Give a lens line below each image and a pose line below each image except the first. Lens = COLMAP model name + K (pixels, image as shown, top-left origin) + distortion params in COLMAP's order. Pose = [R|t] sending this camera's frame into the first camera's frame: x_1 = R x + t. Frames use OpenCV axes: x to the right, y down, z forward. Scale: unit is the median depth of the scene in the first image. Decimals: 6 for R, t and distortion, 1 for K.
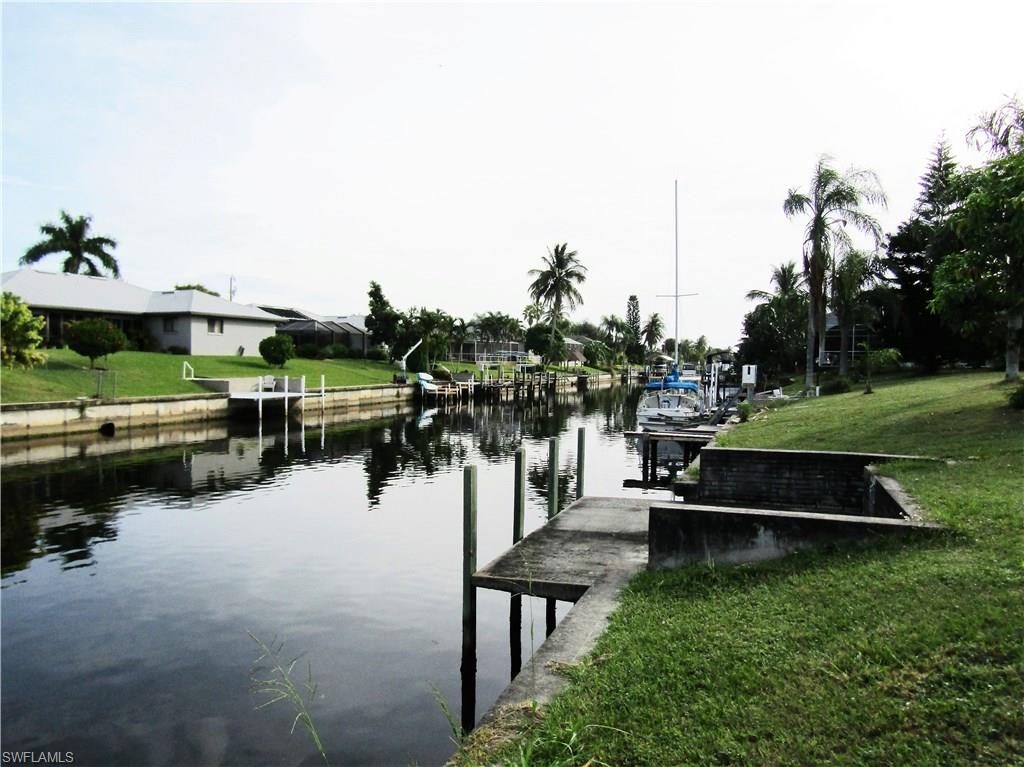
lens RADIAL K [[736.8, 0, 512.0], [0, 736.8, 383.5], [0, 0, 1]] dist [-0.002102, -0.002386]
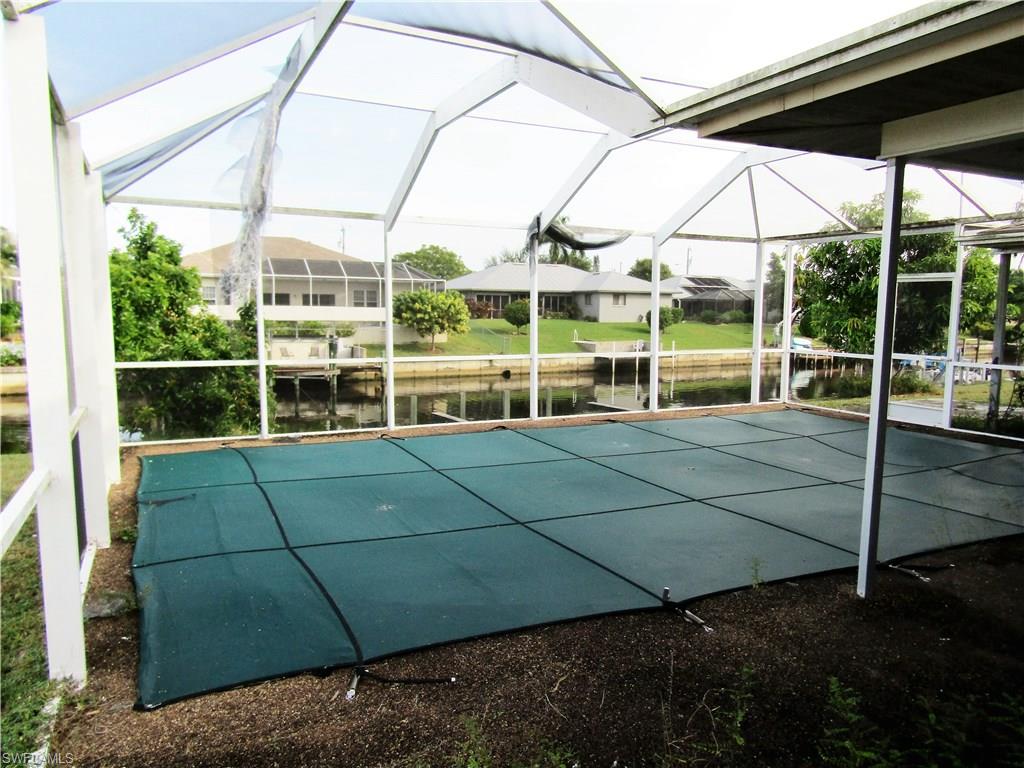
lens RADIAL K [[705.3, 0, 512.0], [0, 705.3, 384.0], [0, 0, 1]] dist [-0.000884, -0.001090]
pose [[0.769247, 0.068171, -0.635304, 0.279187], [-0.024206, 0.996688, 0.077641, -0.022701], [0.638493, -0.044347, 0.768349, -0.102781]]
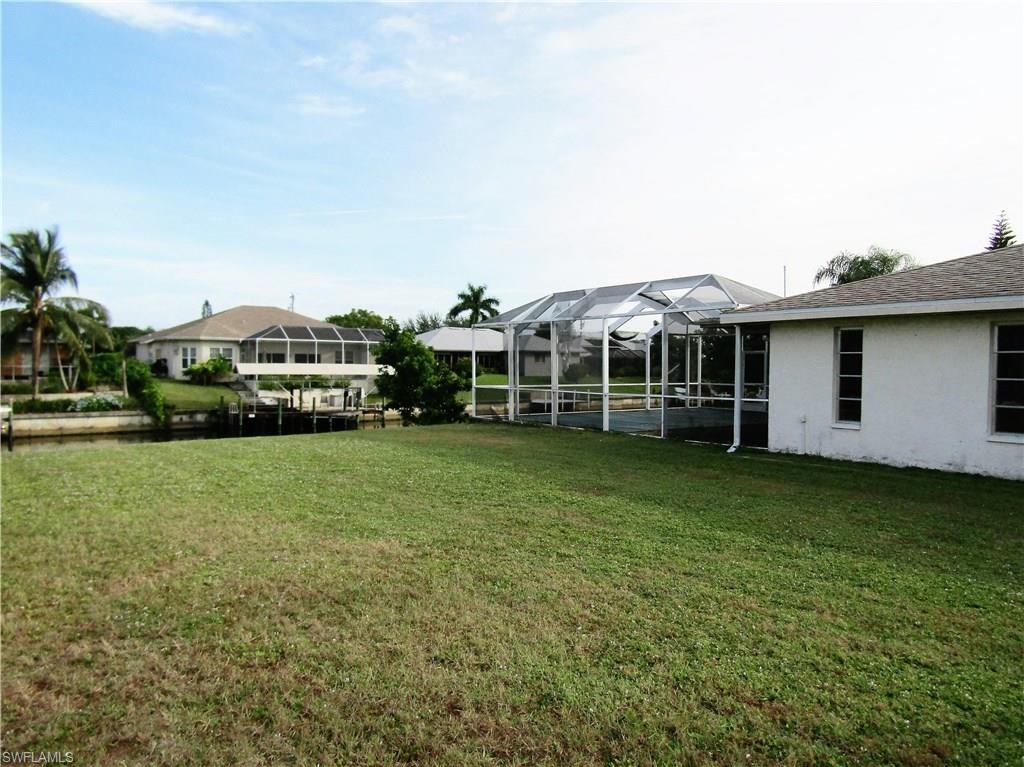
lens RADIAL K [[705.3, 0, 512.0], [0, 705.3, 383.5], [0, 0, 1]] dist [-0.000884, -0.001090]
pose [[0.864185, 0.009440, -0.503086, 0.348410], [-0.015388, 0.999852, -0.007672, -0.009434], [0.502939, 0.014372, 0.864202, -0.398007]]
